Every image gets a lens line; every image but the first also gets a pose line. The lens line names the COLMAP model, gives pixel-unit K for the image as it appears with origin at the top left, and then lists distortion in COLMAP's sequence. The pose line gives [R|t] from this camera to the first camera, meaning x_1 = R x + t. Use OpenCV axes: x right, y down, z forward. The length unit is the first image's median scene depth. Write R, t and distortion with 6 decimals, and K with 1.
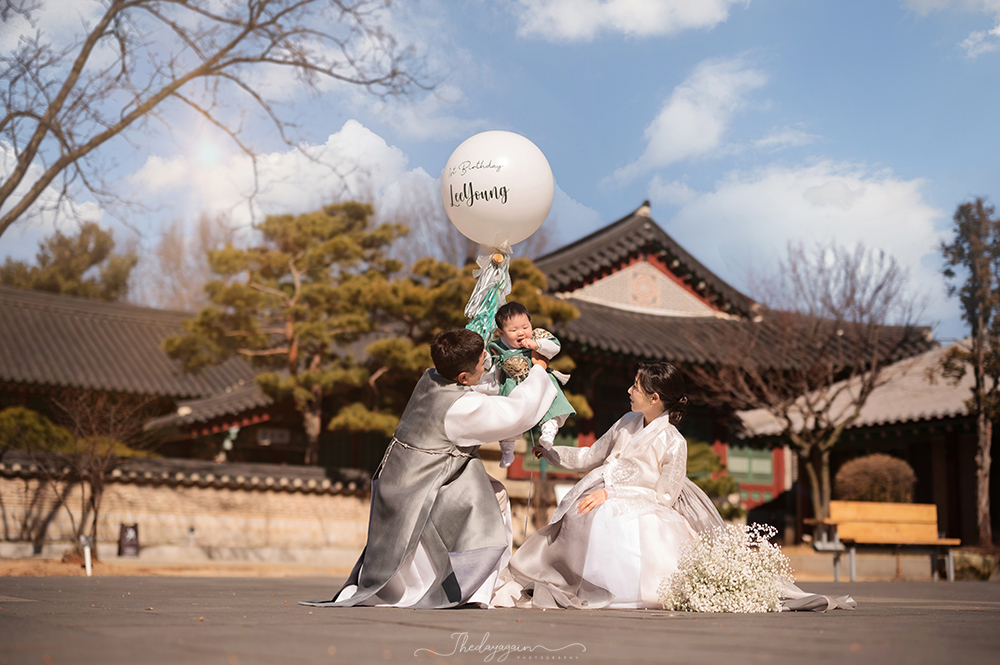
lens RADIAL K [[1417.0, 0, 500.0], [0, 1417.0, 332.5], [0, 0, 1]] dist [-0.013810, 0.043268]
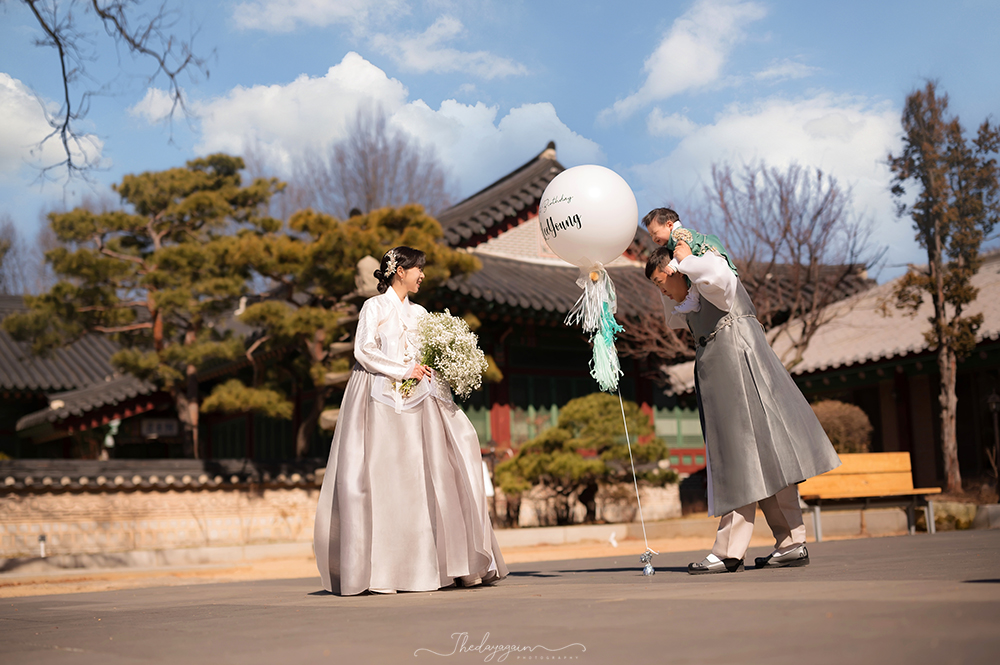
lens RADIAL K [[1422.8, 0, 494.5], [0, 1422.8, 356.7], [0, 0, 1]] dist [-0.010906, 0.068155]
pose [[0.996868, -0.058095, 0.053653, 0.013801], [0.056373, 0.997862, 0.033061, 0.016003], [-0.055459, -0.029932, 0.998012, 0.118488]]
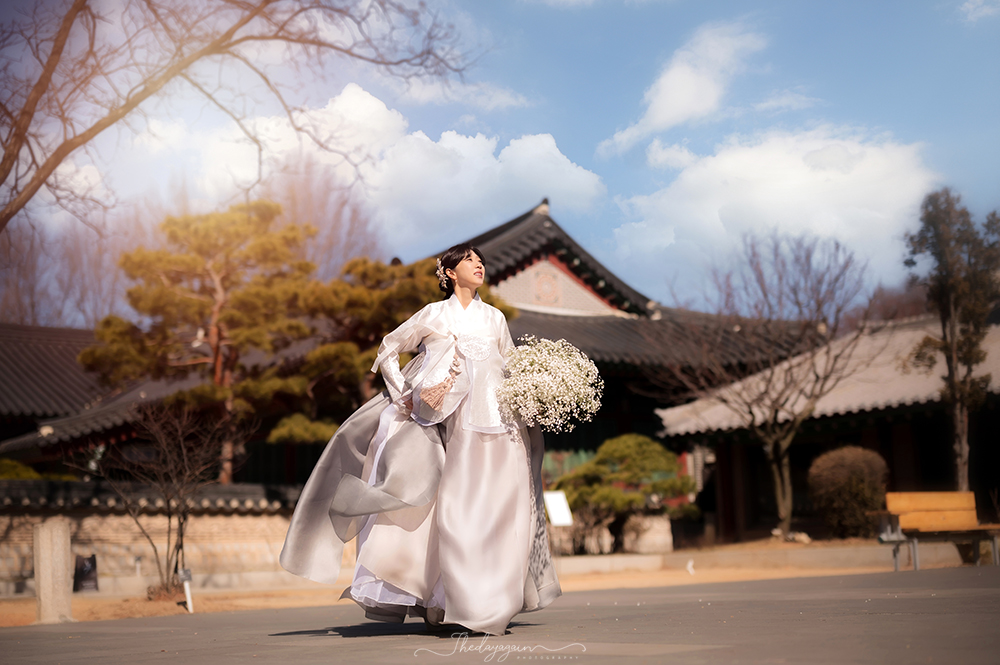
lens RADIAL K [[1422.8, 0, 494.5], [0, 1422.8, 356.7], [0, 0, 1]] dist [-0.010906, 0.068155]
pose [[0.986998, -0.027196, 0.158415, -0.120505], [0.025442, 0.999591, 0.013087, 0.003228], [-0.158706, -0.008887, 0.987286, 0.047778]]
